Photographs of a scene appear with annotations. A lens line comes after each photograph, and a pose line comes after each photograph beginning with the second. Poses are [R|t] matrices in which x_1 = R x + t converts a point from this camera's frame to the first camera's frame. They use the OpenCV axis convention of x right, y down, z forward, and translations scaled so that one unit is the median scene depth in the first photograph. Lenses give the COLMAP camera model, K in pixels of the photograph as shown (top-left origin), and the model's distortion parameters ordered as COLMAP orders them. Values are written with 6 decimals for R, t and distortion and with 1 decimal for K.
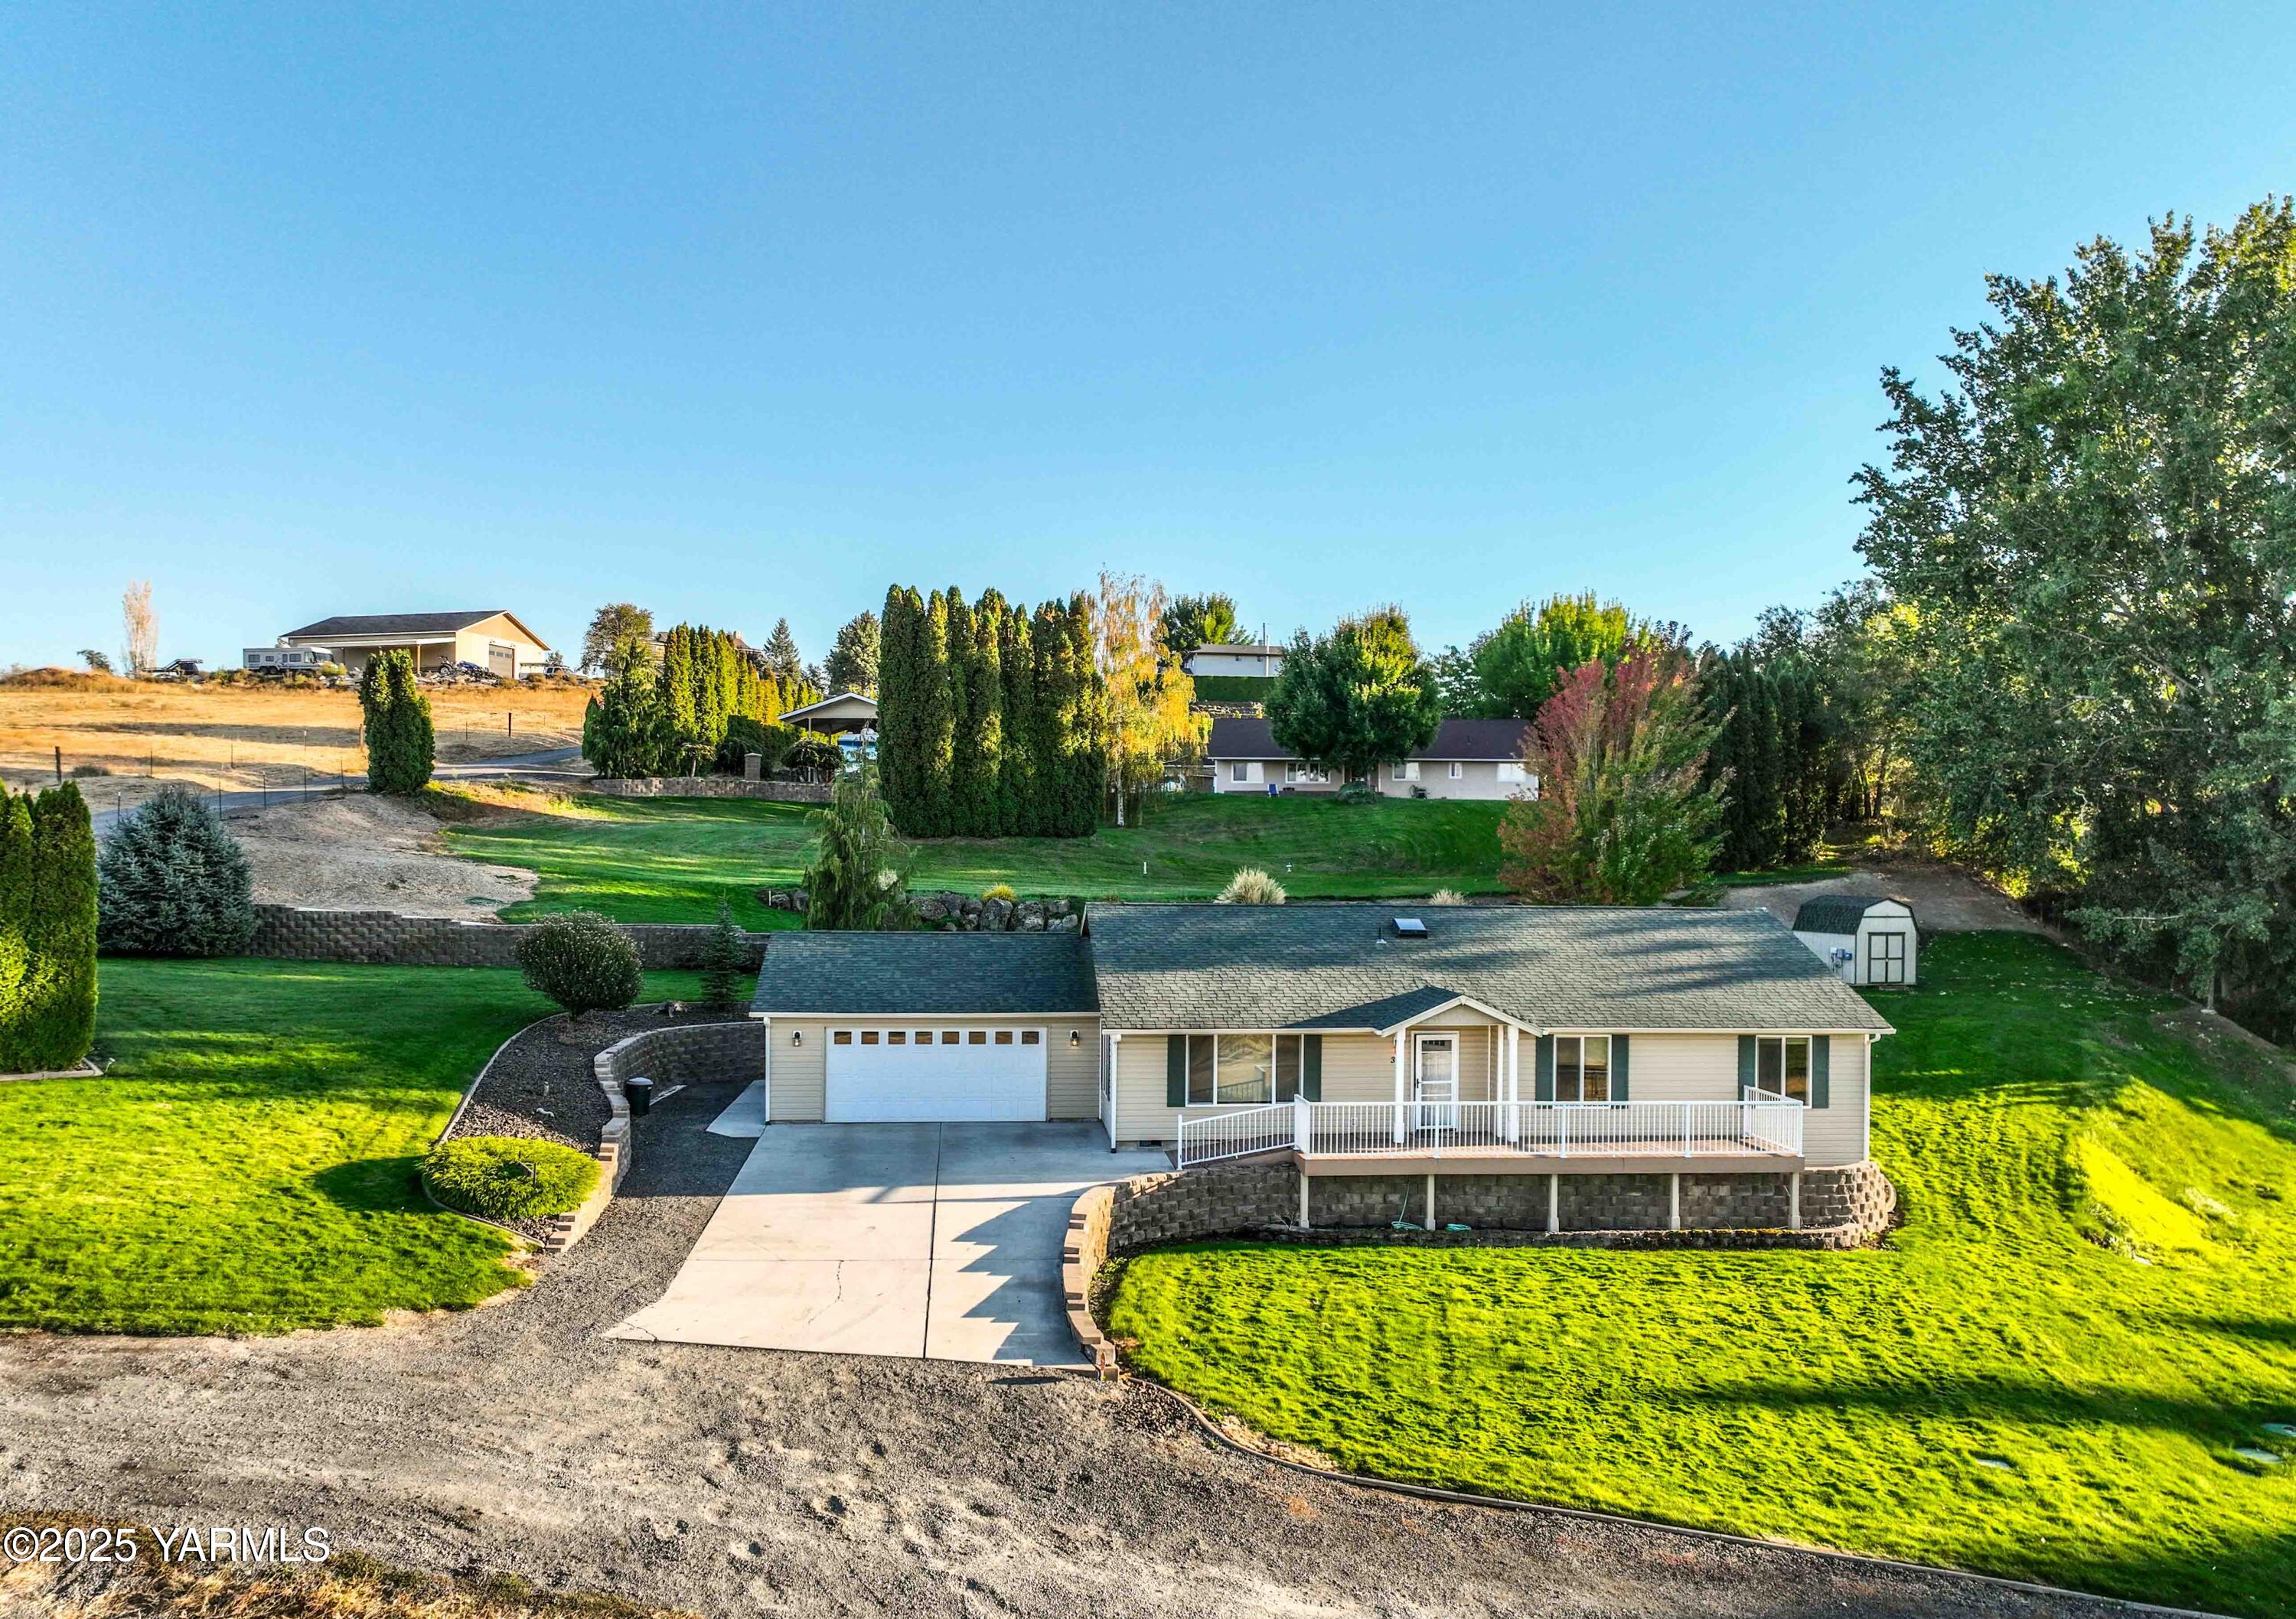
lens RADIAL K [[1671.8, 0, 1151.7], [0, 1671.8, 868.3], [0, 0, 1]] dist [0.000950, 0.009232]
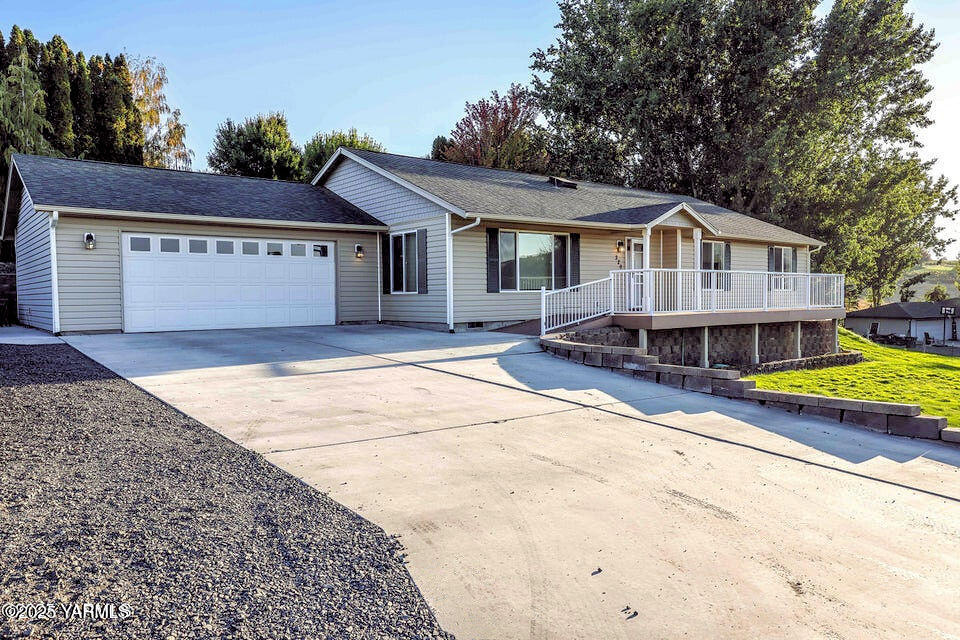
lens RADIAL K [[680.8, 0, 480.0], [0, 680.8, 320.0], [0, 0, 1]] dist [-0.000376, -0.000036]
pose [[0.838789, -0.039241, 0.543041, -0.235384], [0.021588, 0.999012, 0.038844, 0.133892], [-0.544028, -0.020859, 0.838808, 0.567540]]
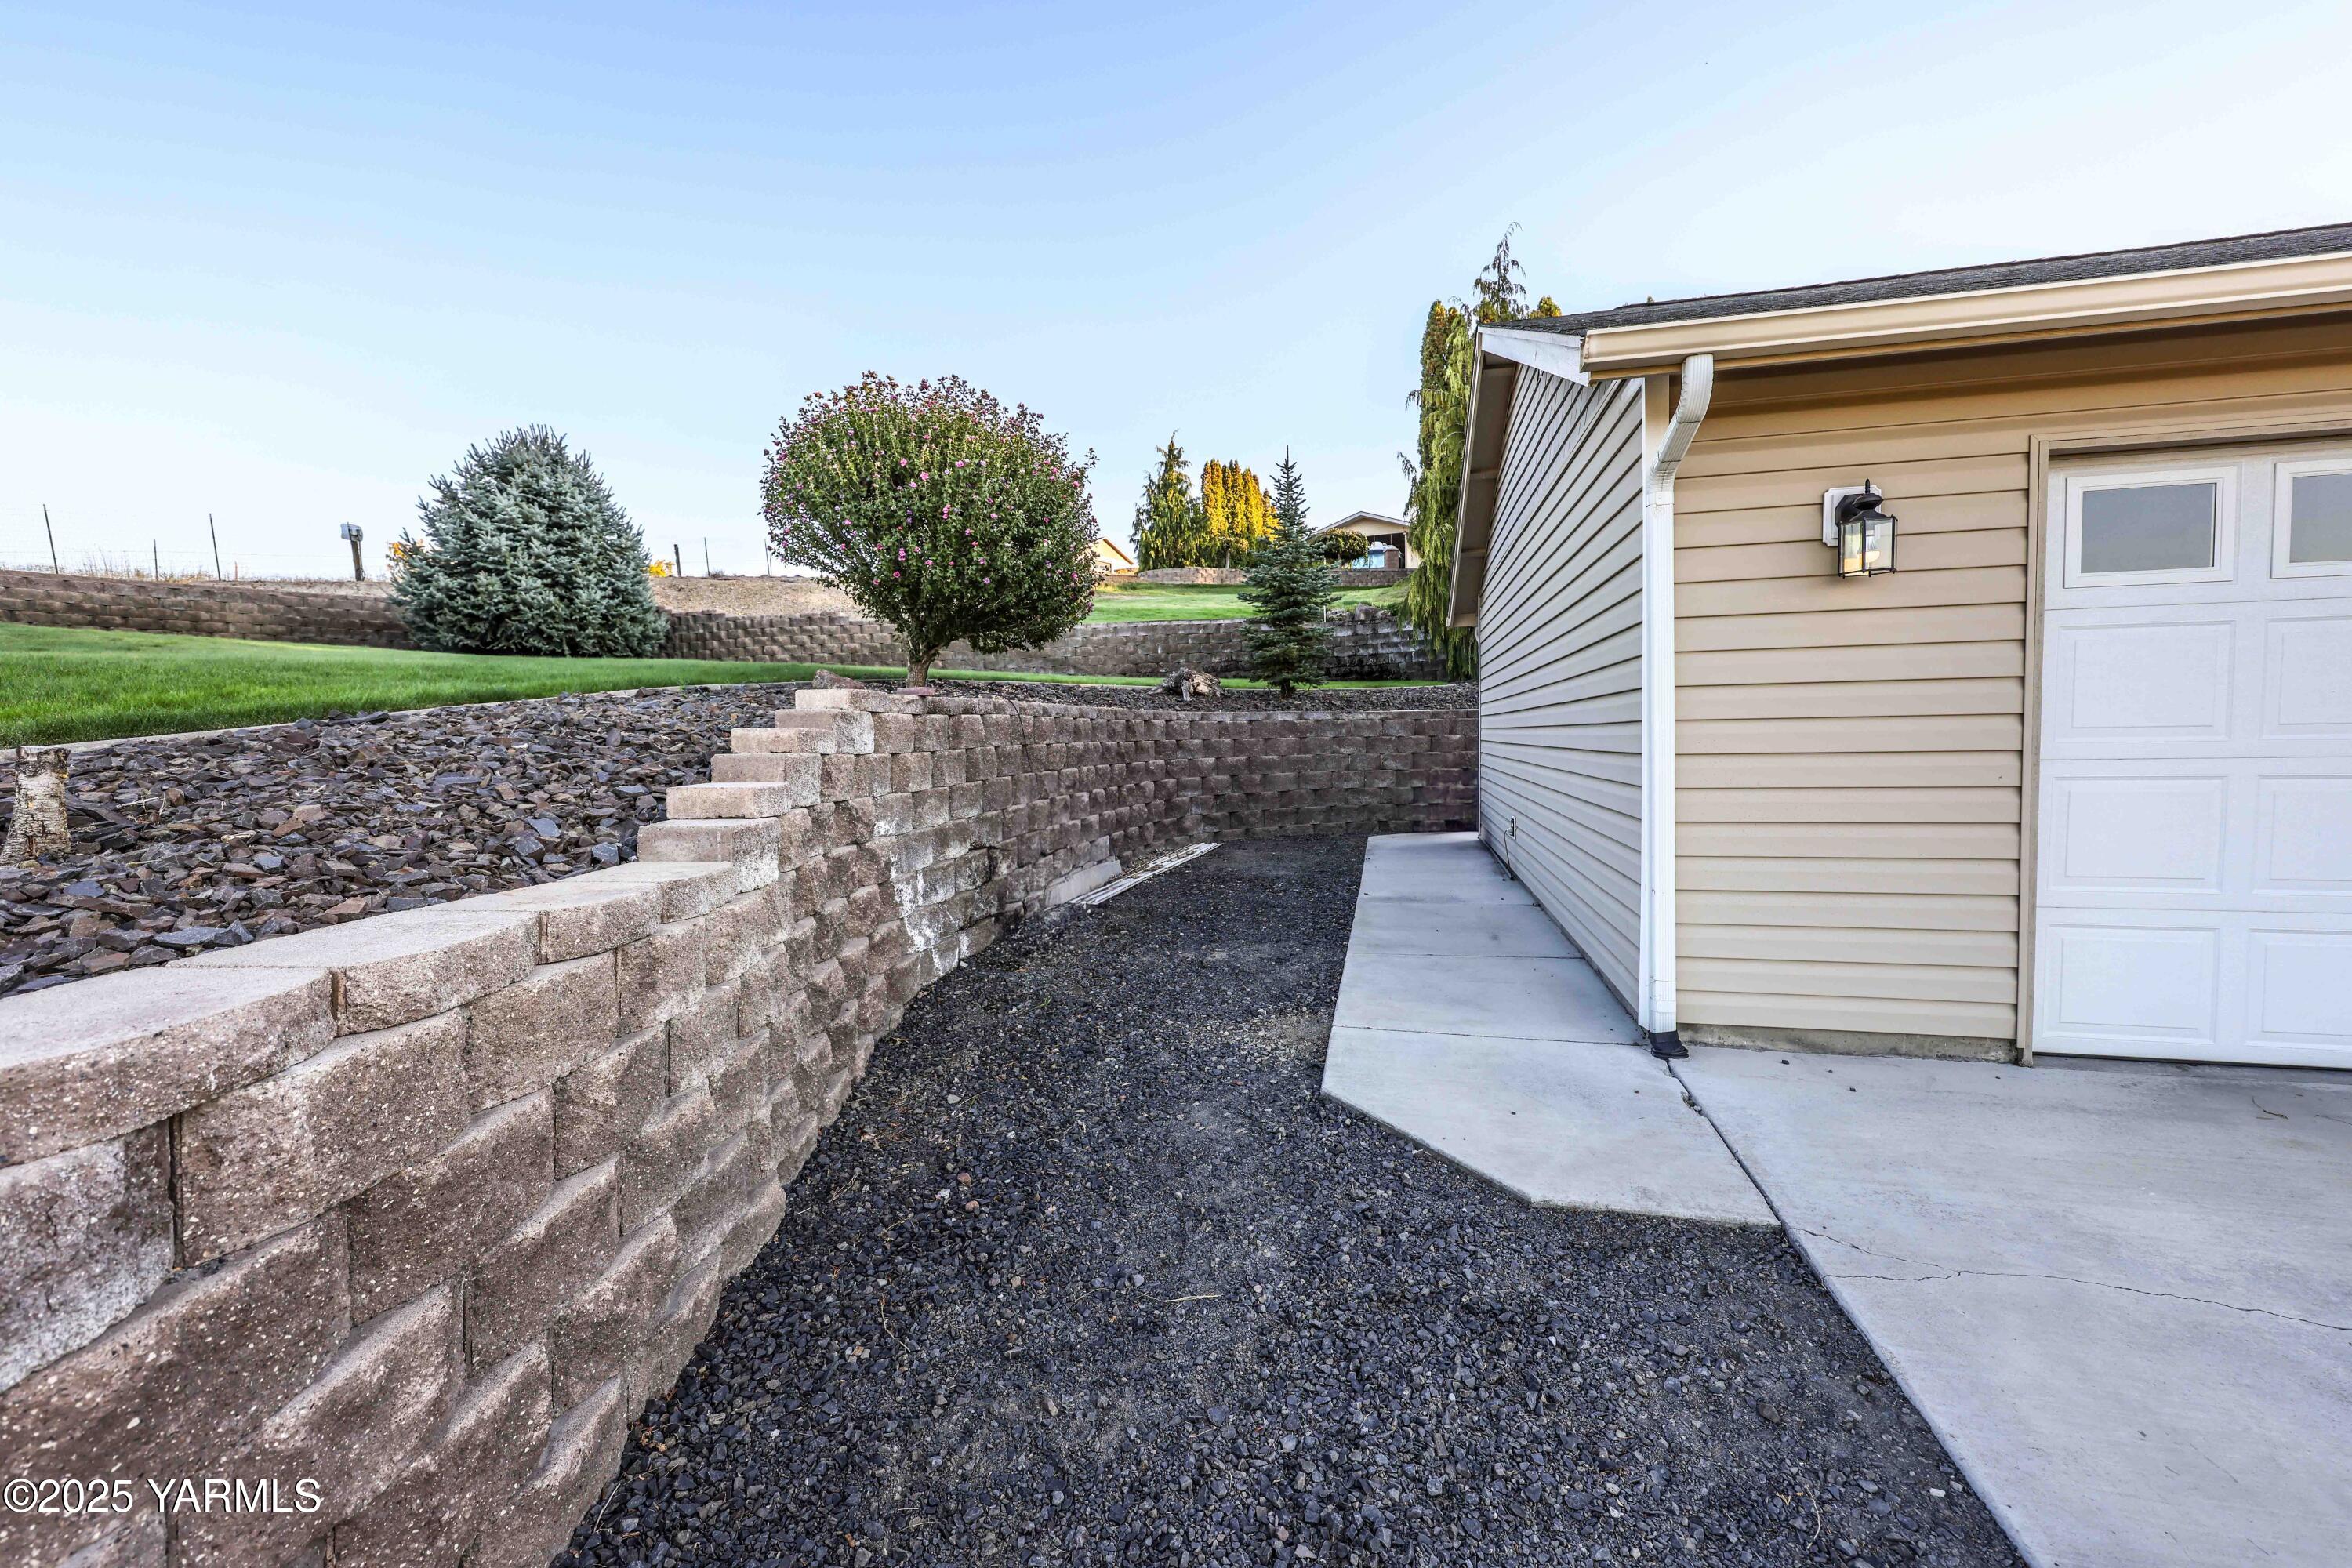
lens RADIAL K [[938.9, 0, 1170.8], [0, 938.9, 790.3], [0, 0, 1]] dist [-0.000117, -0.000068]
pose [[0.944887, -0.010377, -0.327231, -0.243412], [0.028962, 0.998228, 0.051973, 0.118884], [0.326112, -0.058586, 0.943514, 0.886575]]
